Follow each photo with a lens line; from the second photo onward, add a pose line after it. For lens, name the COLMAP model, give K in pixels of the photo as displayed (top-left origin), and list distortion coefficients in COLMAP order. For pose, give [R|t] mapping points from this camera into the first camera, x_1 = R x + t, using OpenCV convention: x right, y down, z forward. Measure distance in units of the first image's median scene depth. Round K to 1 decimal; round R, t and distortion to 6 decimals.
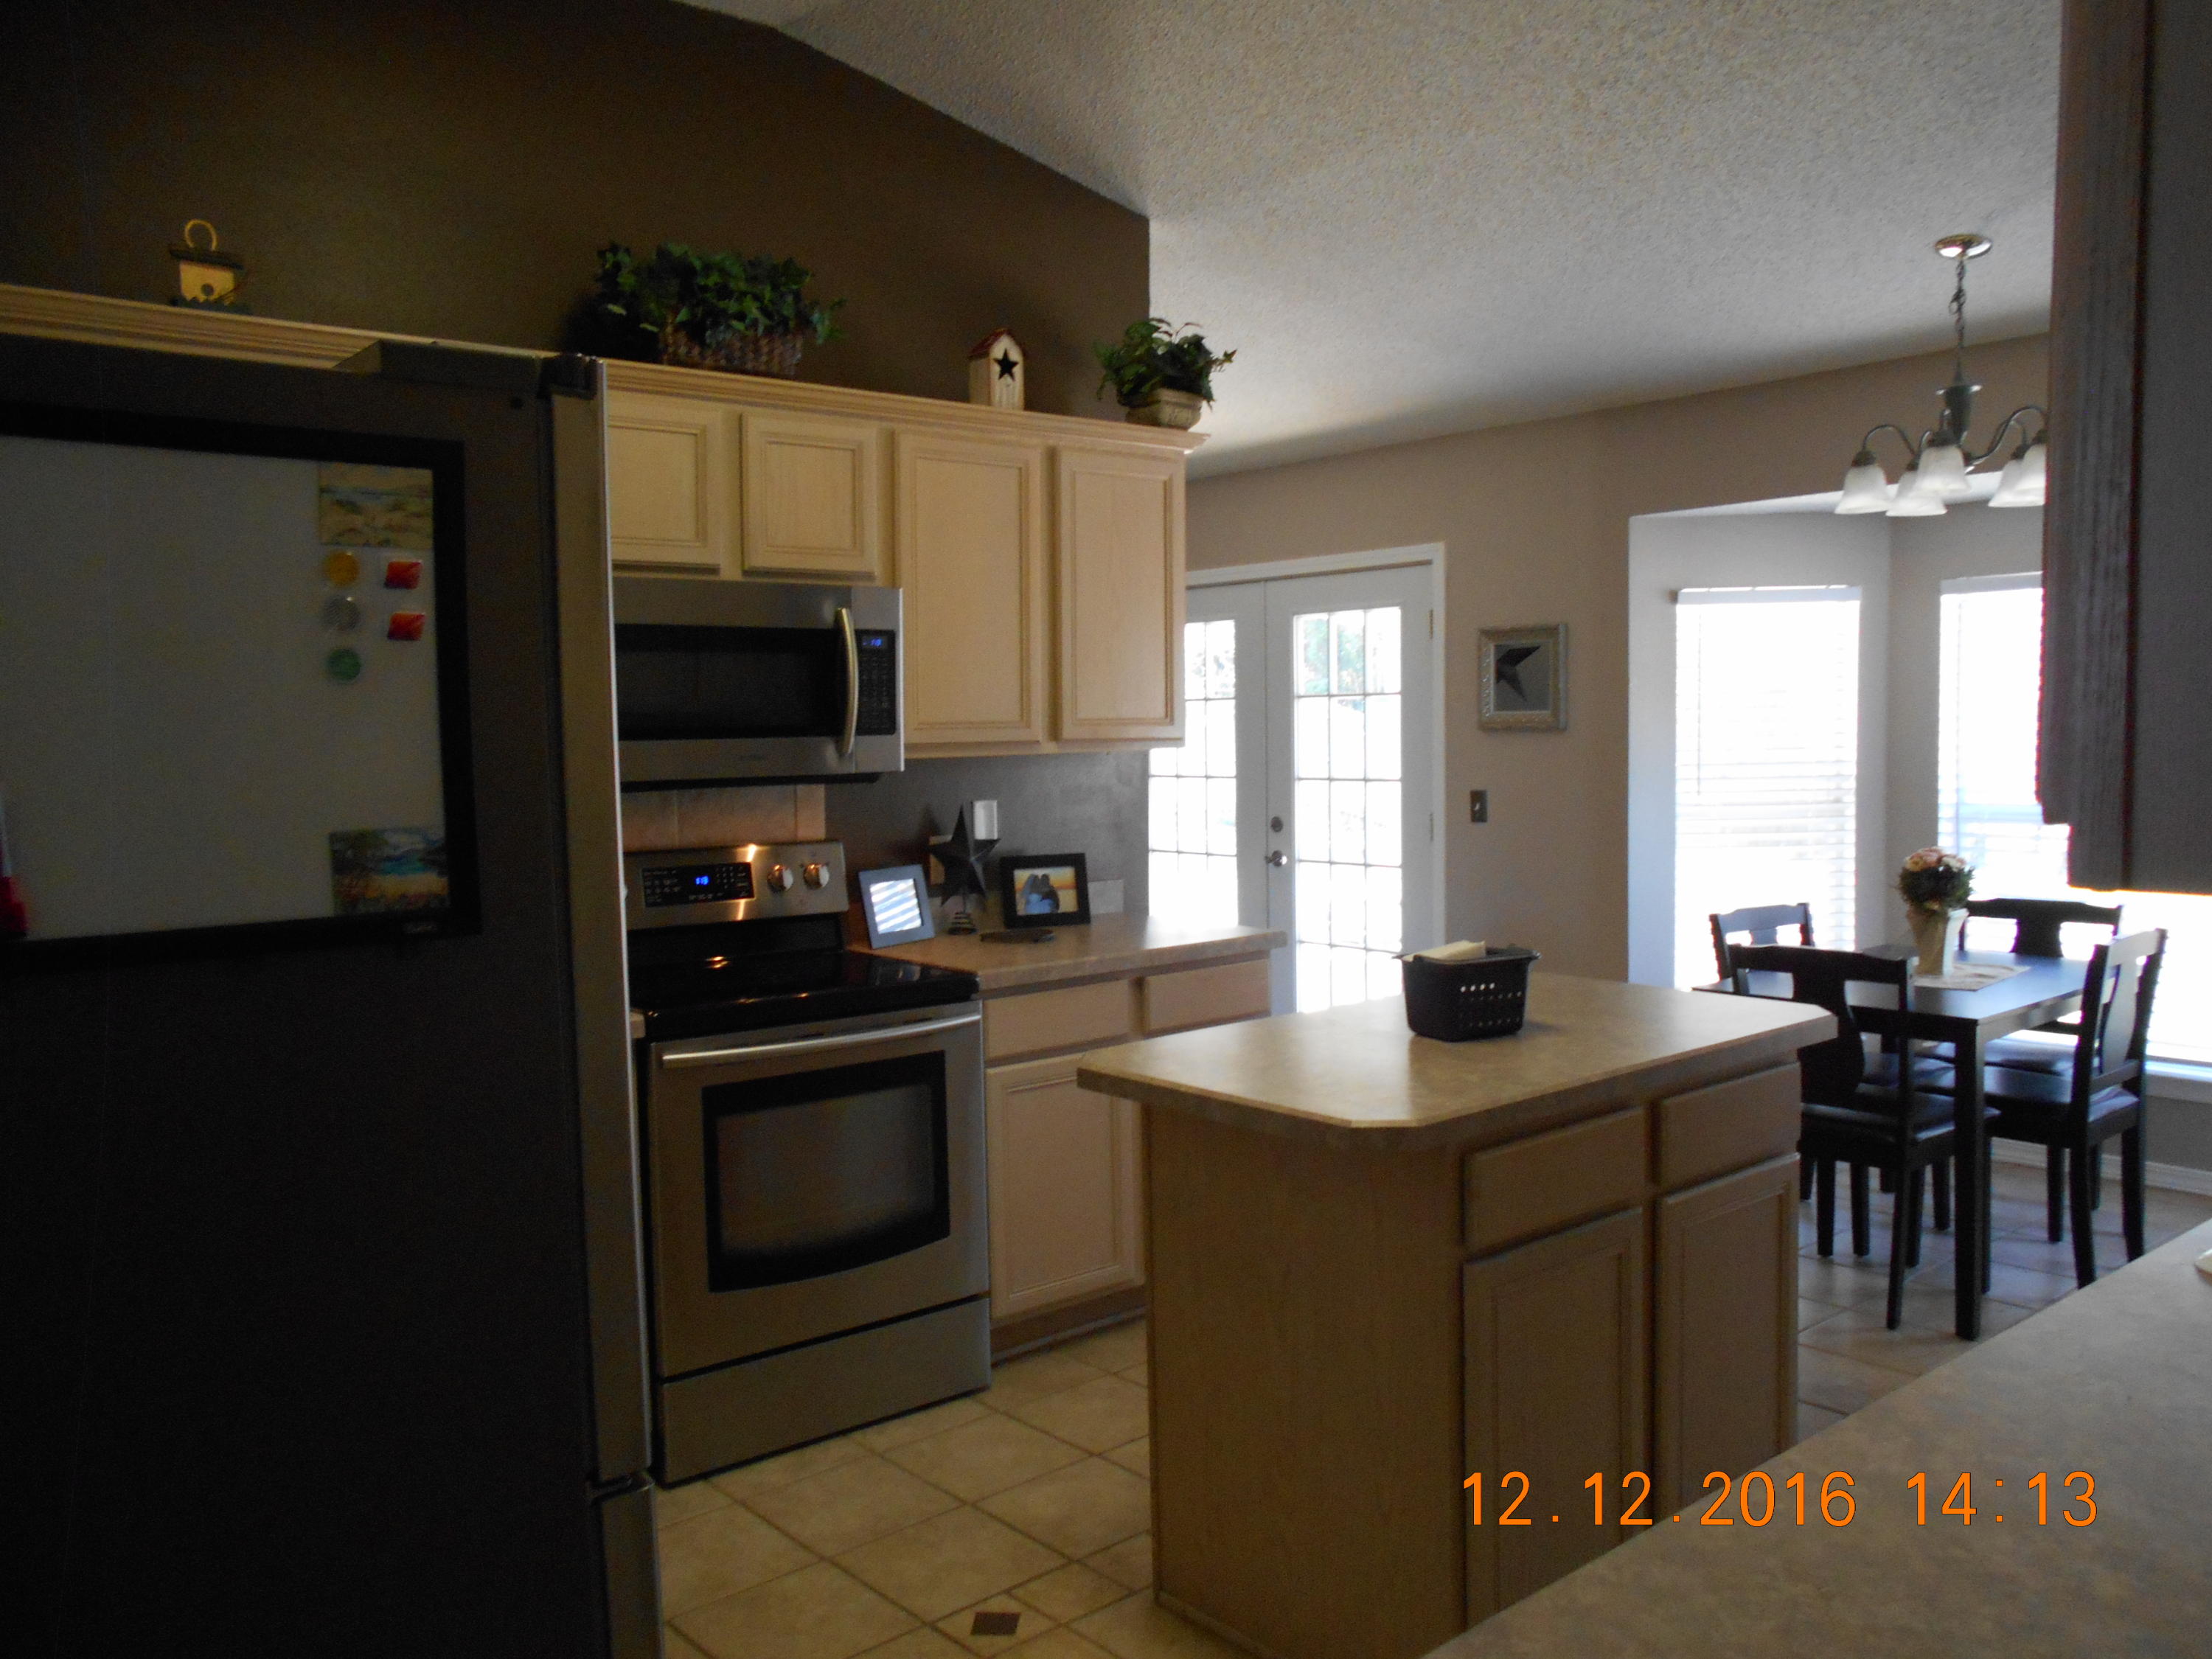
lens RADIAL K [[1762.0, 0, 1106.0], [0, 1762.0, 829.5], [0, 0, 1]] dist [-0.030579, -0.000455]
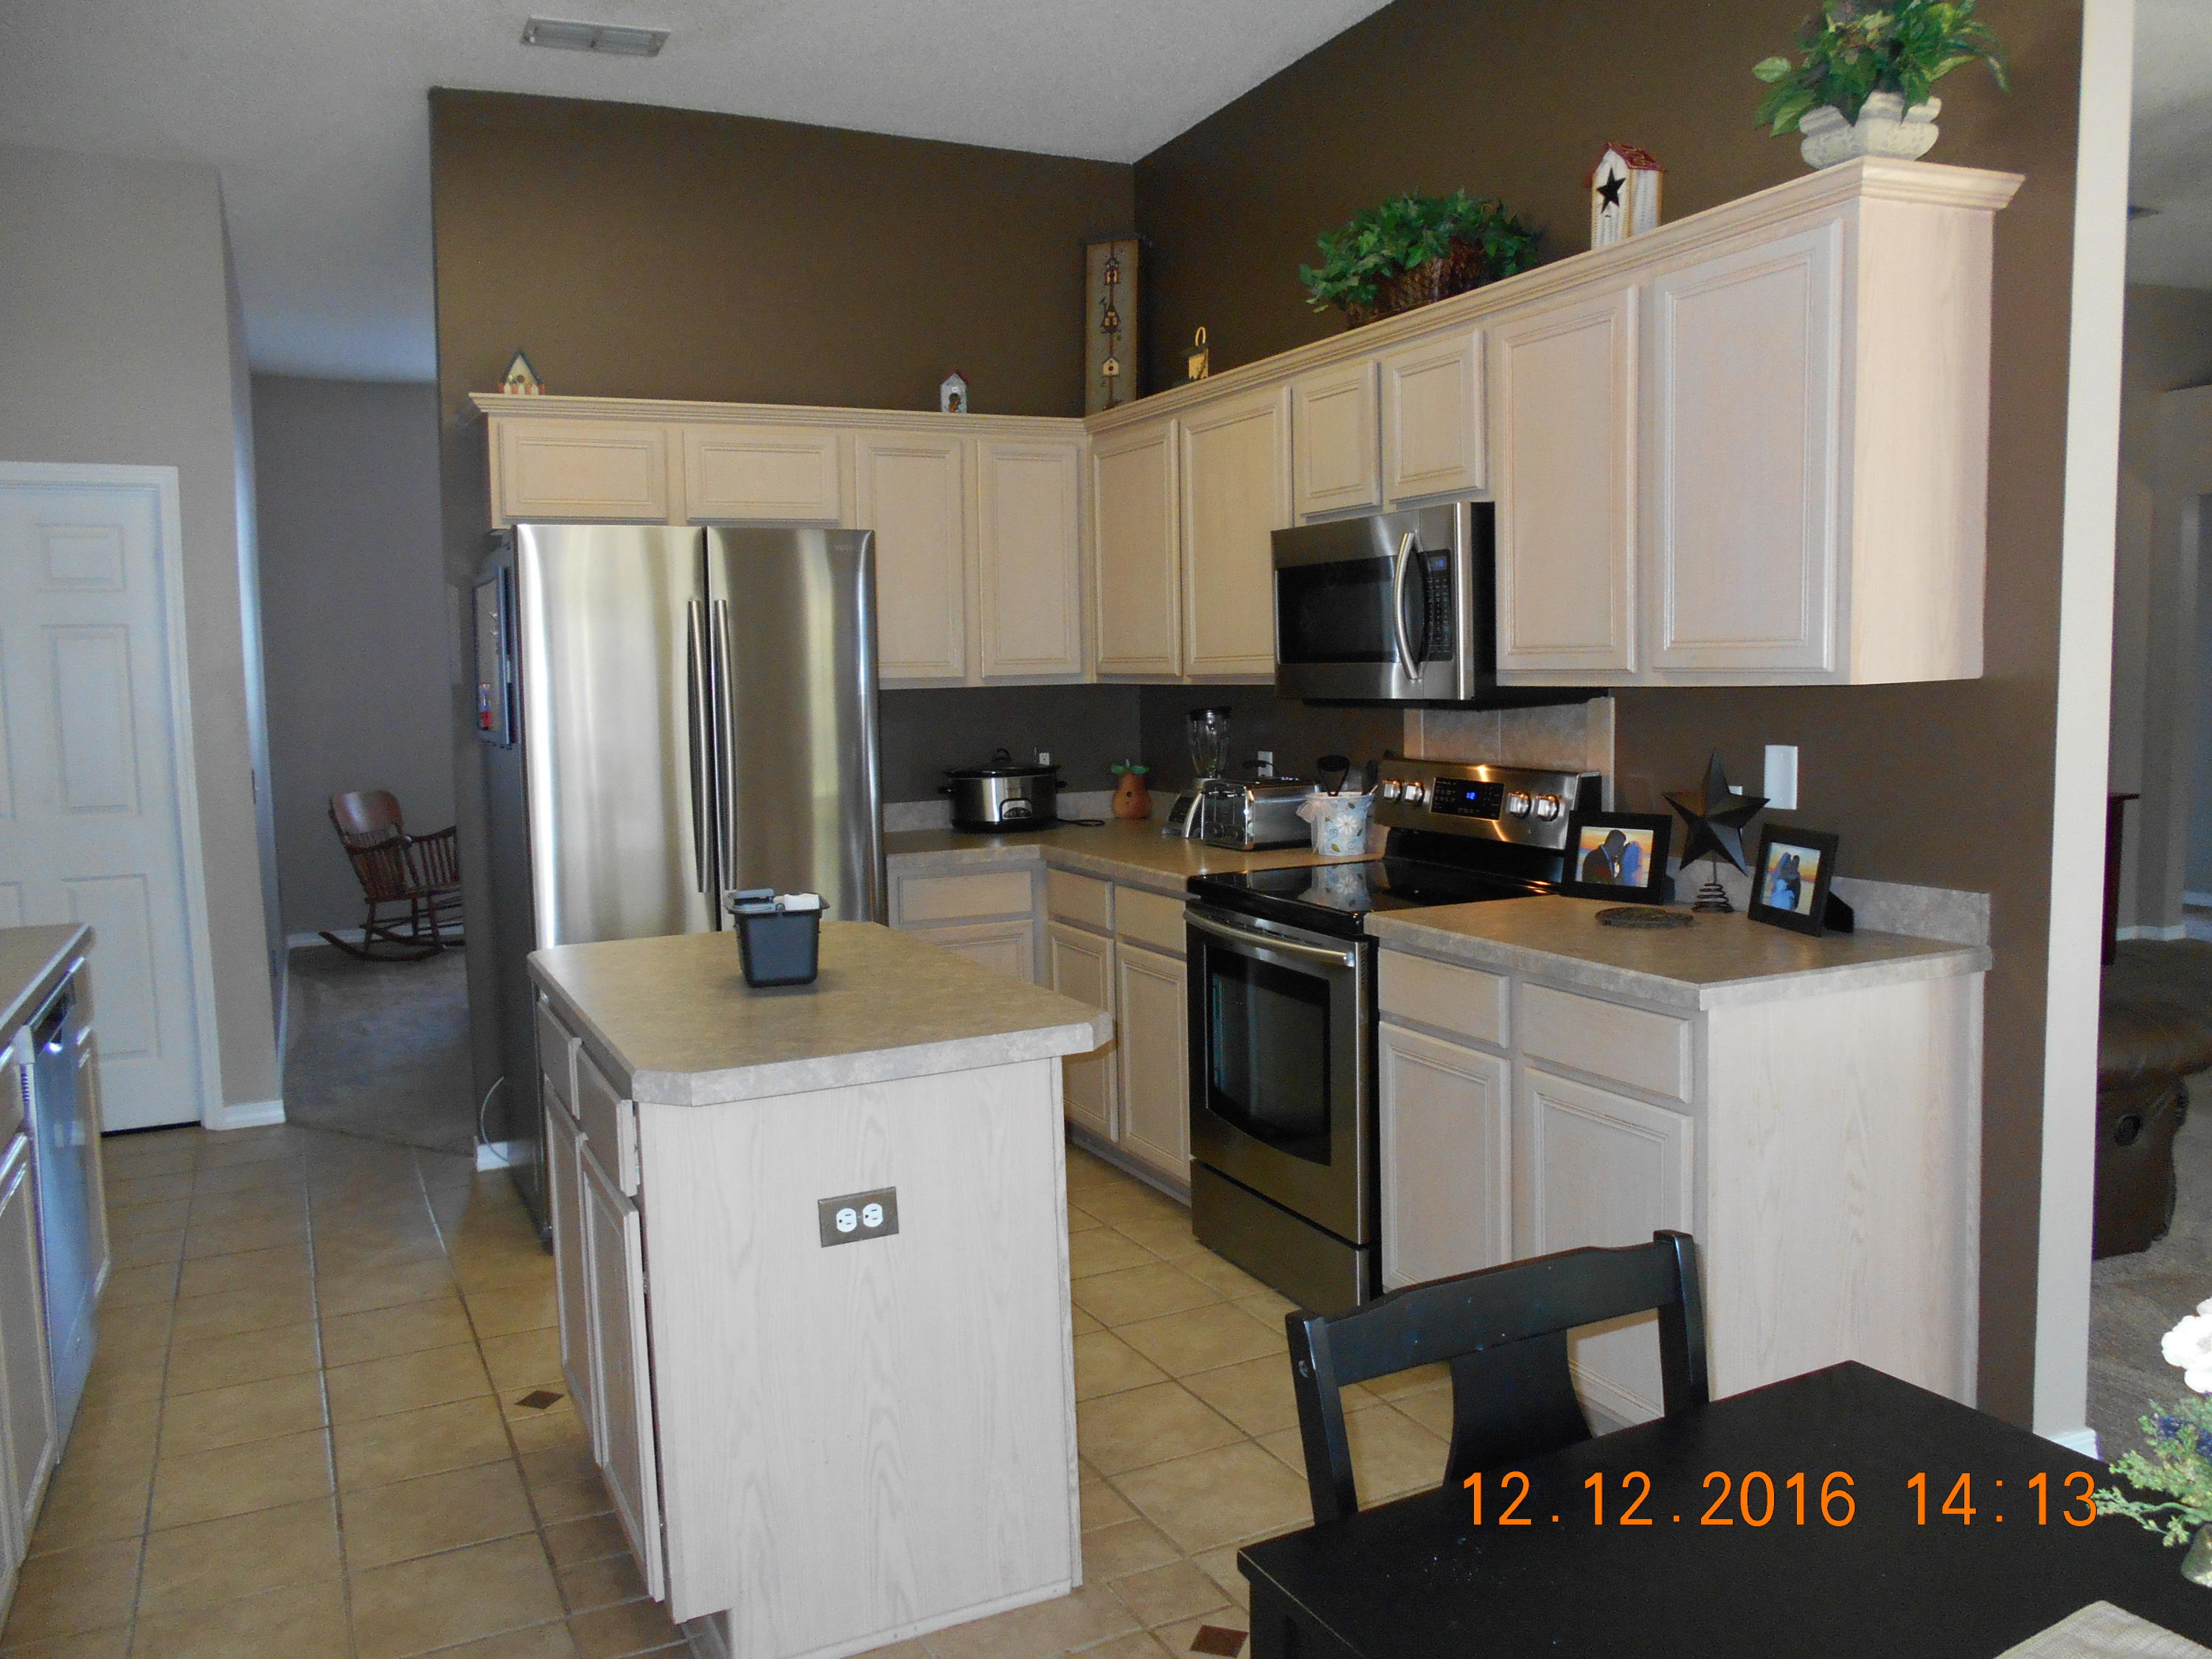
lens RADIAL K [[1714.1, 0, 1085.0], [0, 1714.1, 825.2], [0, 0, 1]] dist [-0.016287, 0.005522]
pose [[-0.271031, 0.107490, -0.956550, 0.772470], [-0.034213, 0.992042, 0.121172, -0.066501], [0.961962, 0.065568, -0.265197, 0.998907]]
